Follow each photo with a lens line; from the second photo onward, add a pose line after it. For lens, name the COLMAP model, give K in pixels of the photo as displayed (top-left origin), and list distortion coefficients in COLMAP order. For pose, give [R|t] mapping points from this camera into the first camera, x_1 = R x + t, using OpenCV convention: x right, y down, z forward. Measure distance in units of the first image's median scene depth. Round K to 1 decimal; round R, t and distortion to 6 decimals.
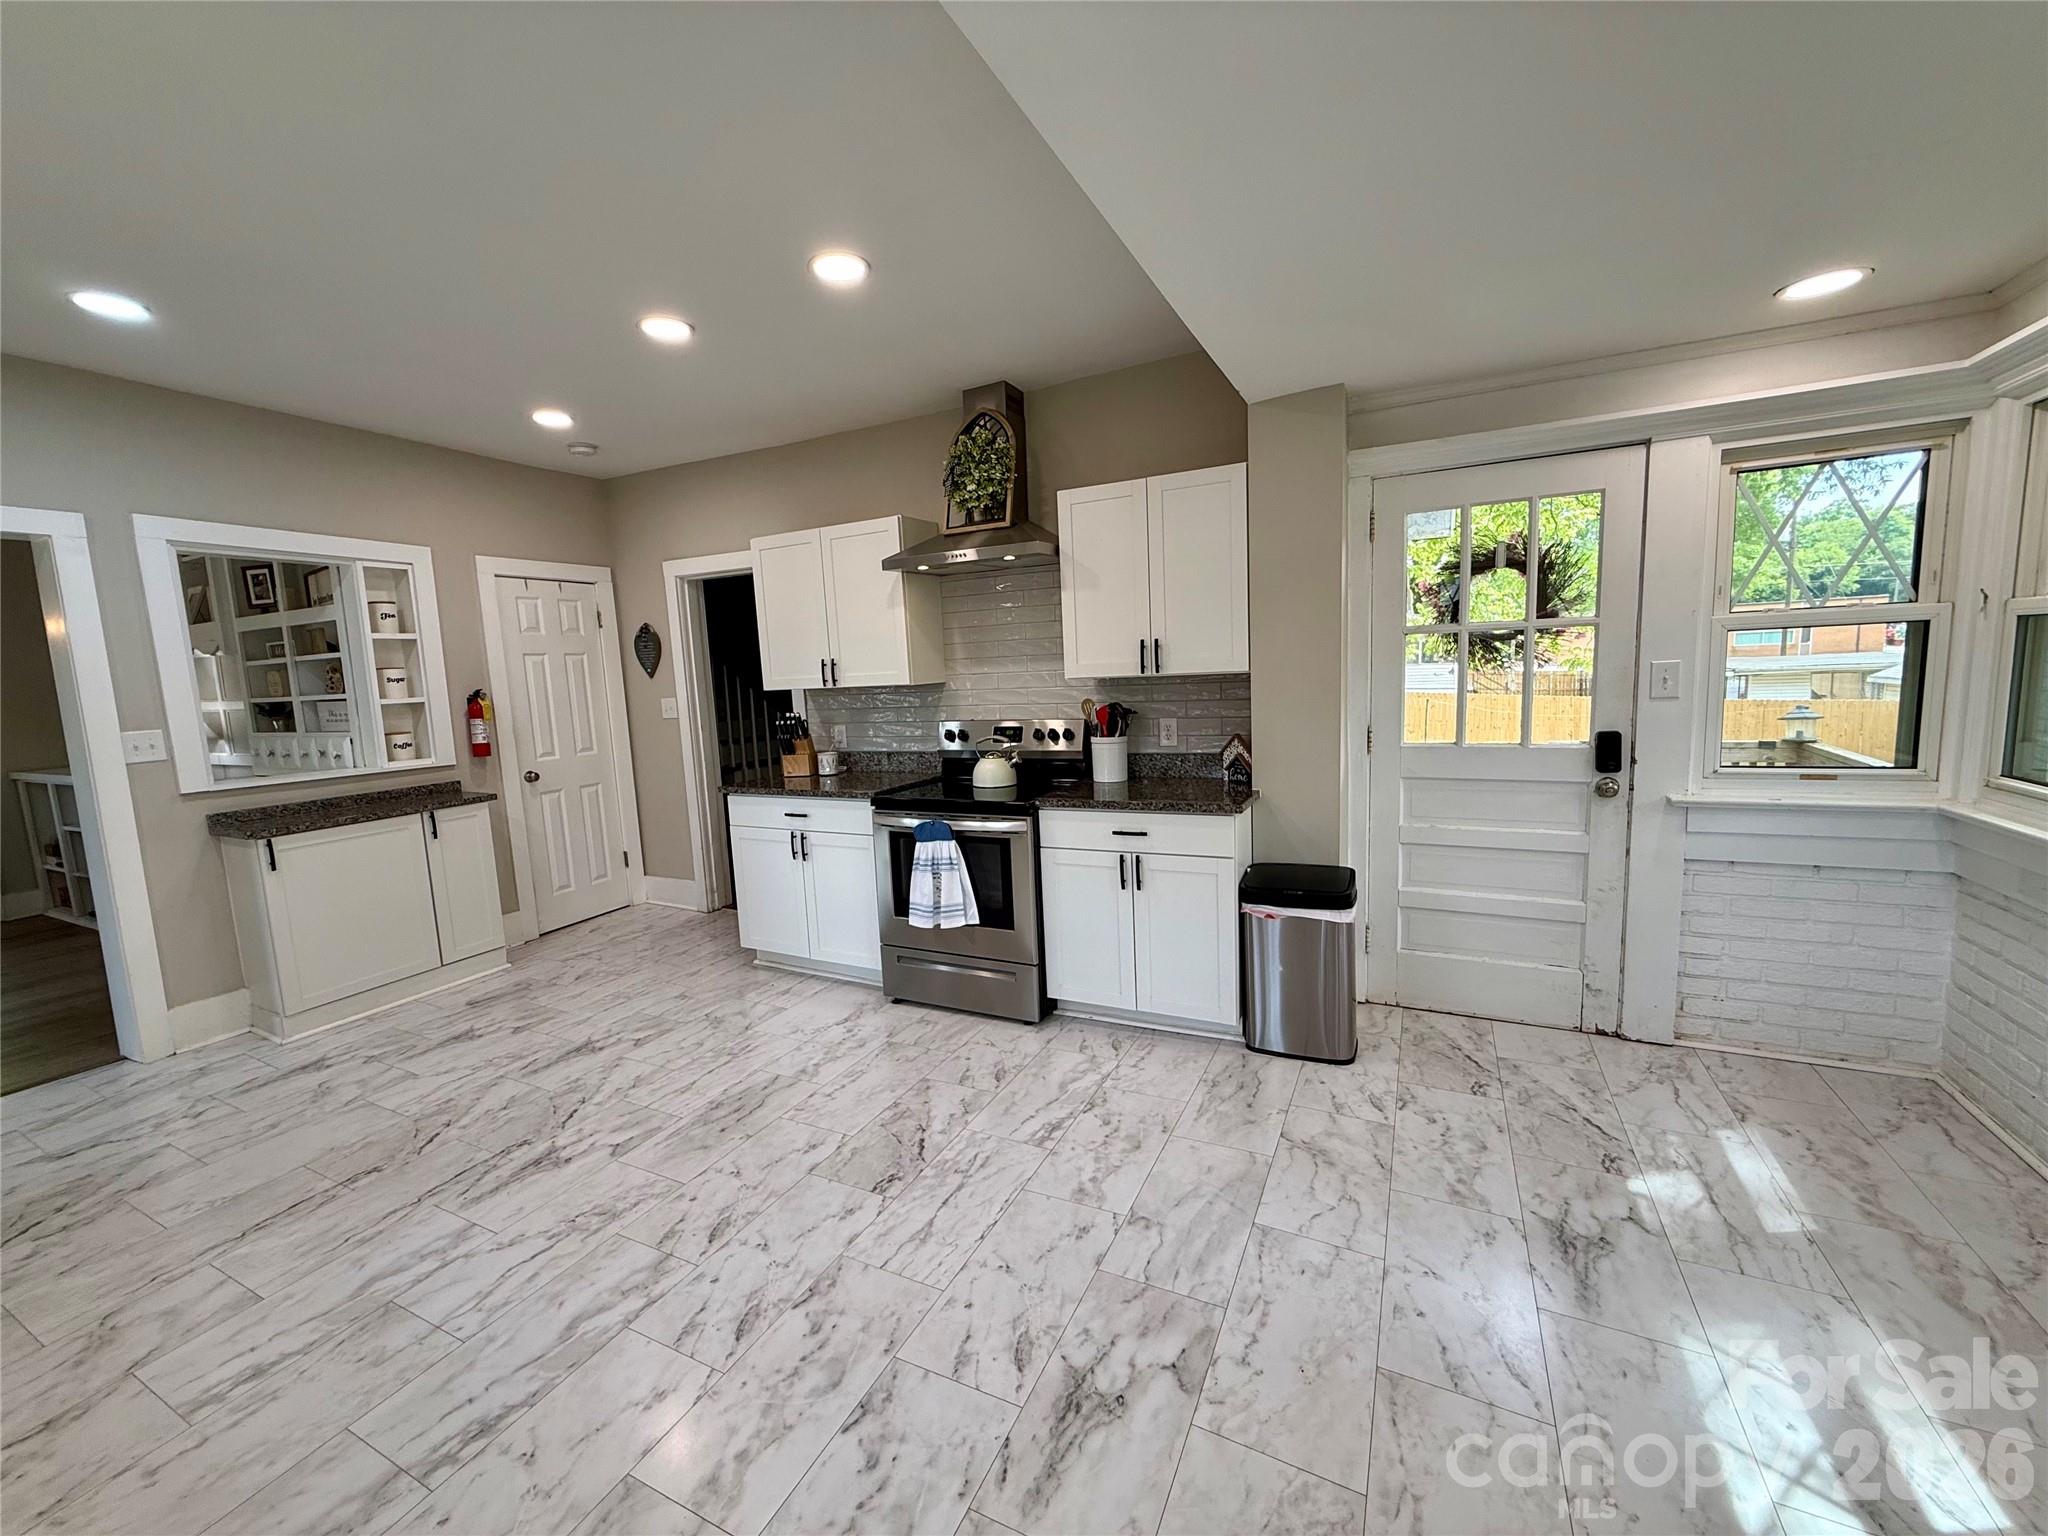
lens RADIAL K [[809.9, 0, 1017.5], [0, 809.9, 771.0], [0, 0, 1]] dist [-0.001031, -0.000084]
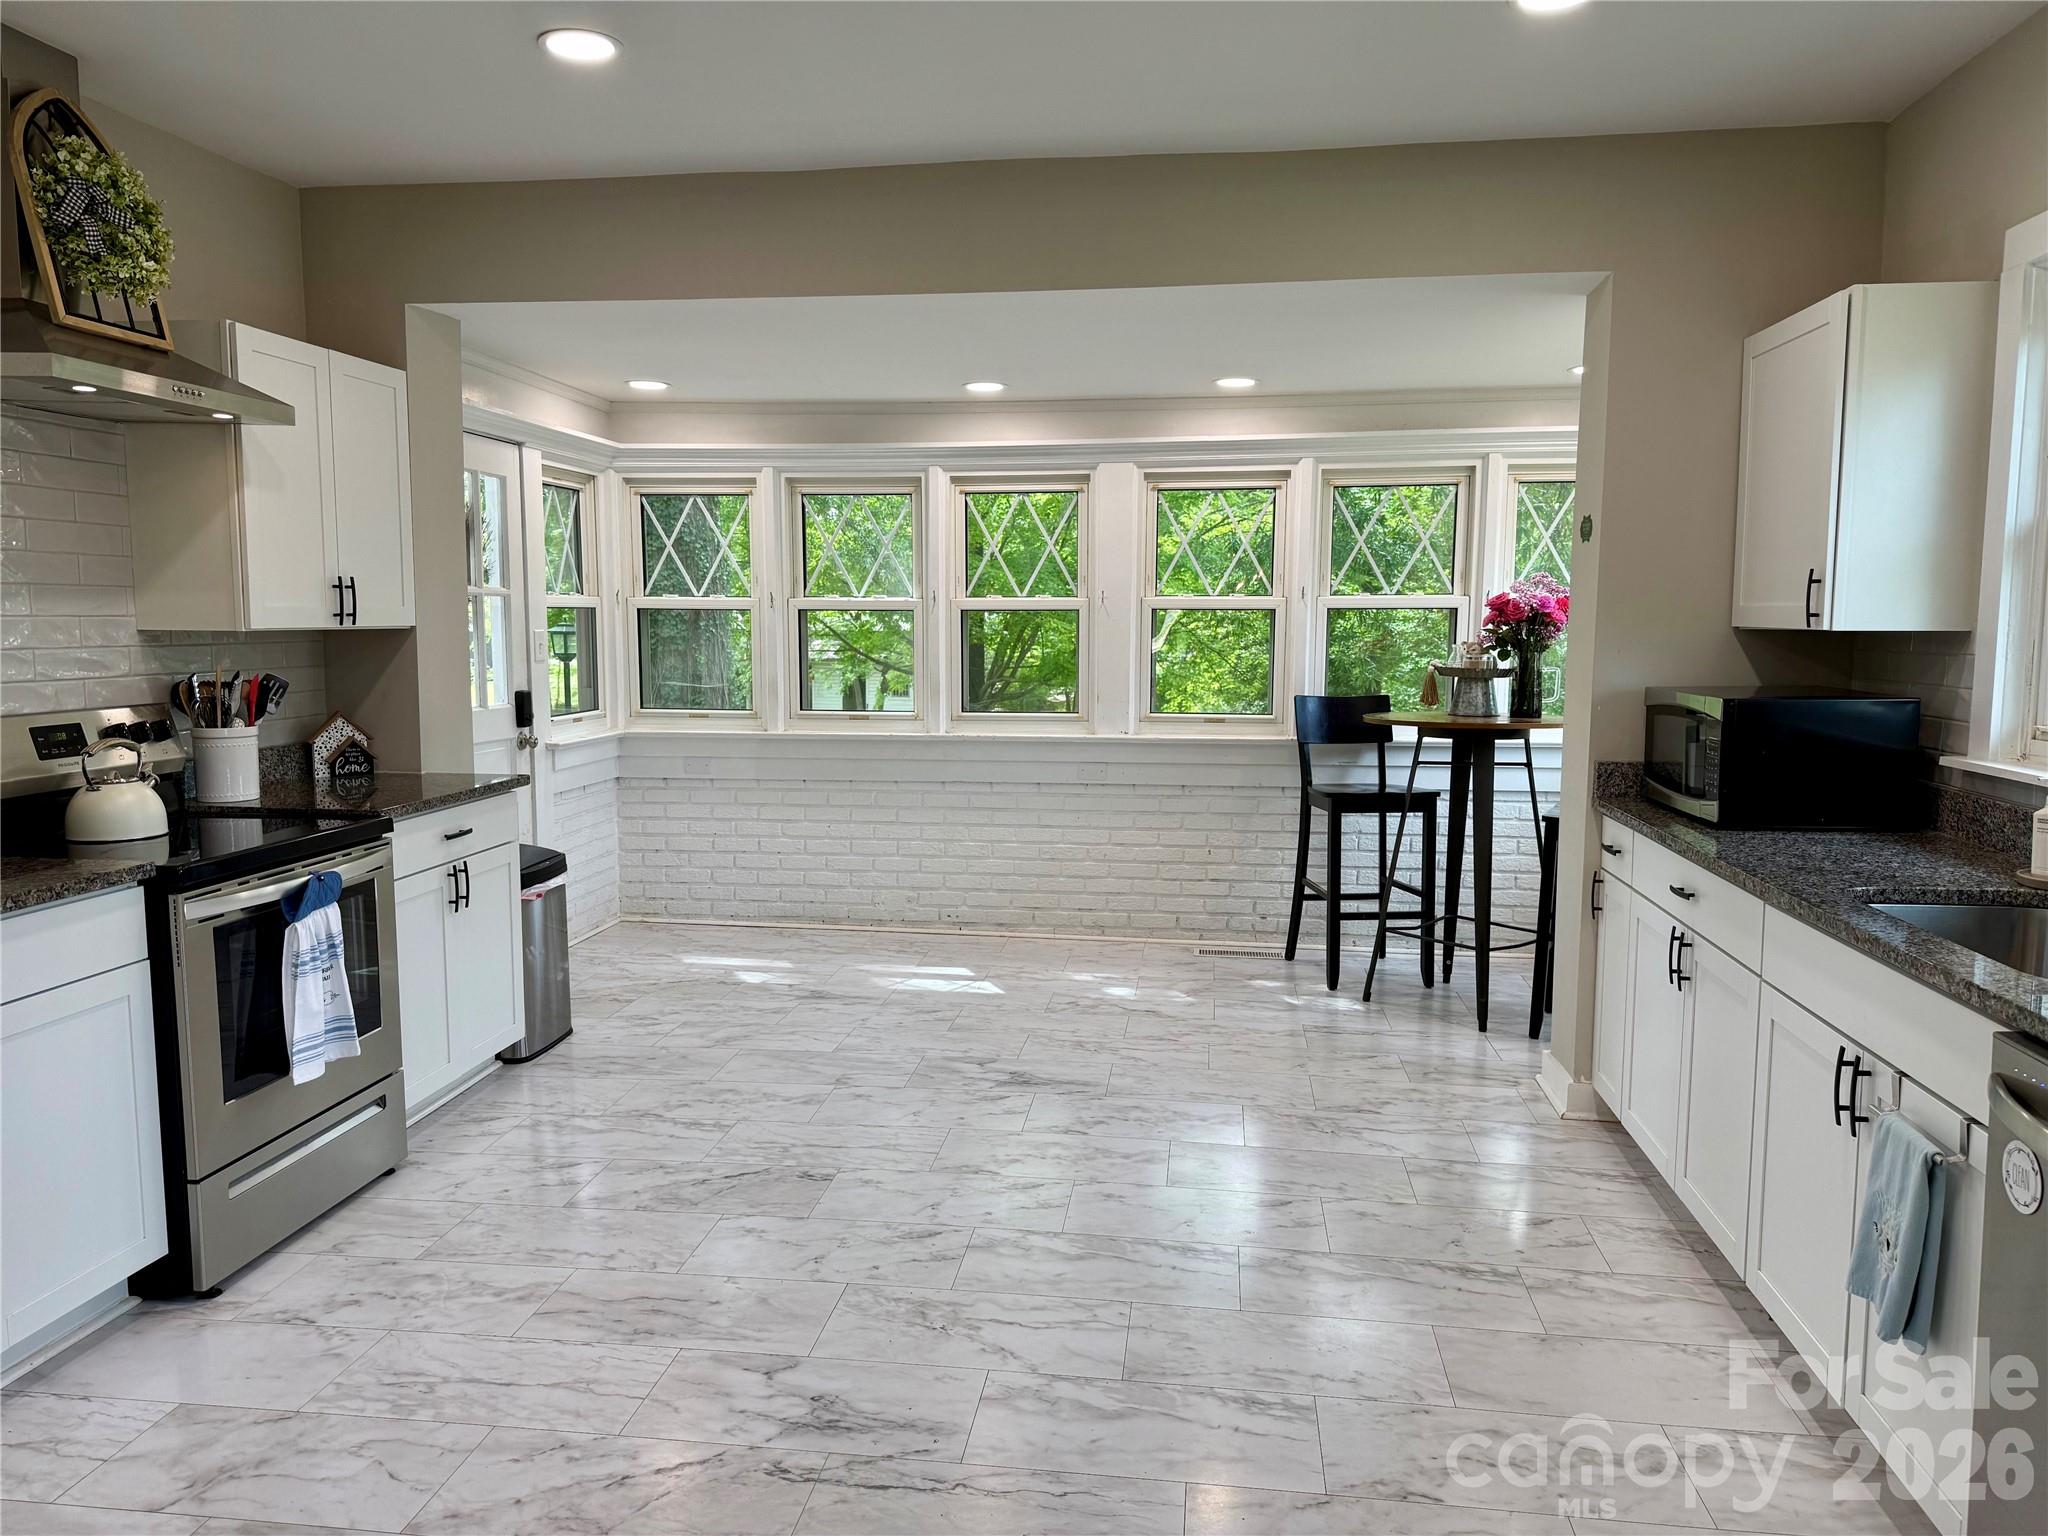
lens RADIAL K [[1436.2, 0, 1024.0], [0, 1436.2, 768.0], [0, 0, 1]] dist [0.082404, -0.151903]
pose [[-0.328611, -0.054964, 0.942865, -1.367778], [0.132198, 0.985801, 0.103541, -0.056328], [-0.935168, 0.158670, -0.316678, 0.968686]]
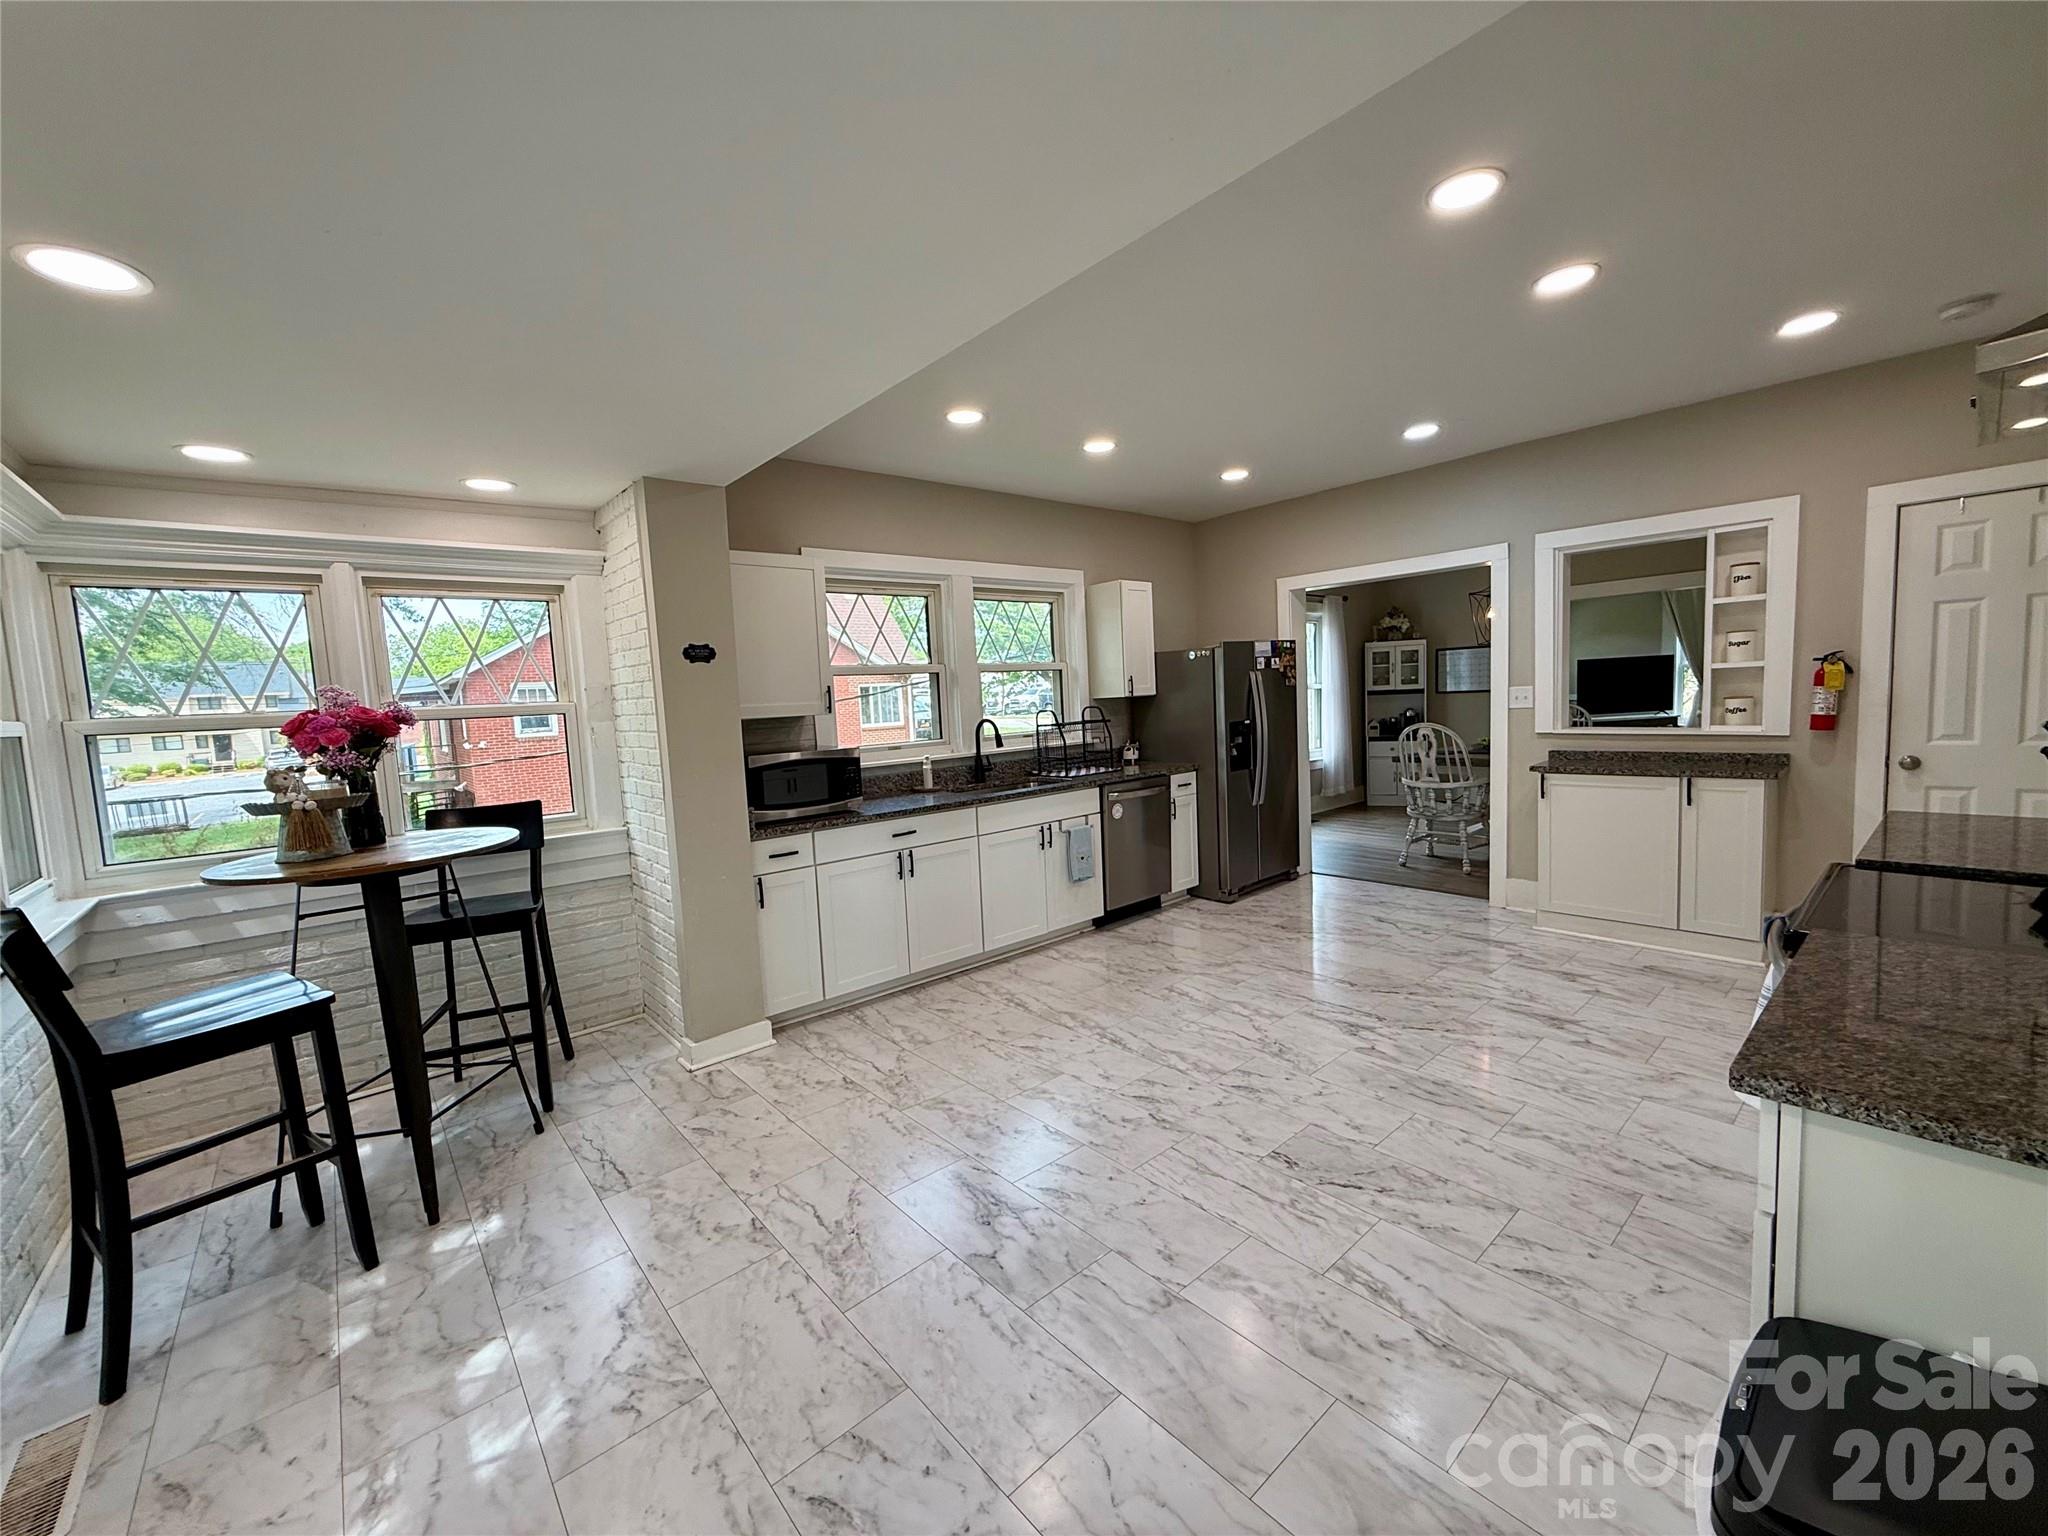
lens RADIAL K [[809.9, 0, 1017.5], [0, 809.9, 771.0], [0, 0, 1]] dist [-0.001031, -0.000084]
pose [[-0.379057, 0.148807, -0.913330, 0.689816], [-0.049630, 0.982296, 0.180641, -0.133599], [0.924041, 0.113801, -0.364961, 0.799761]]
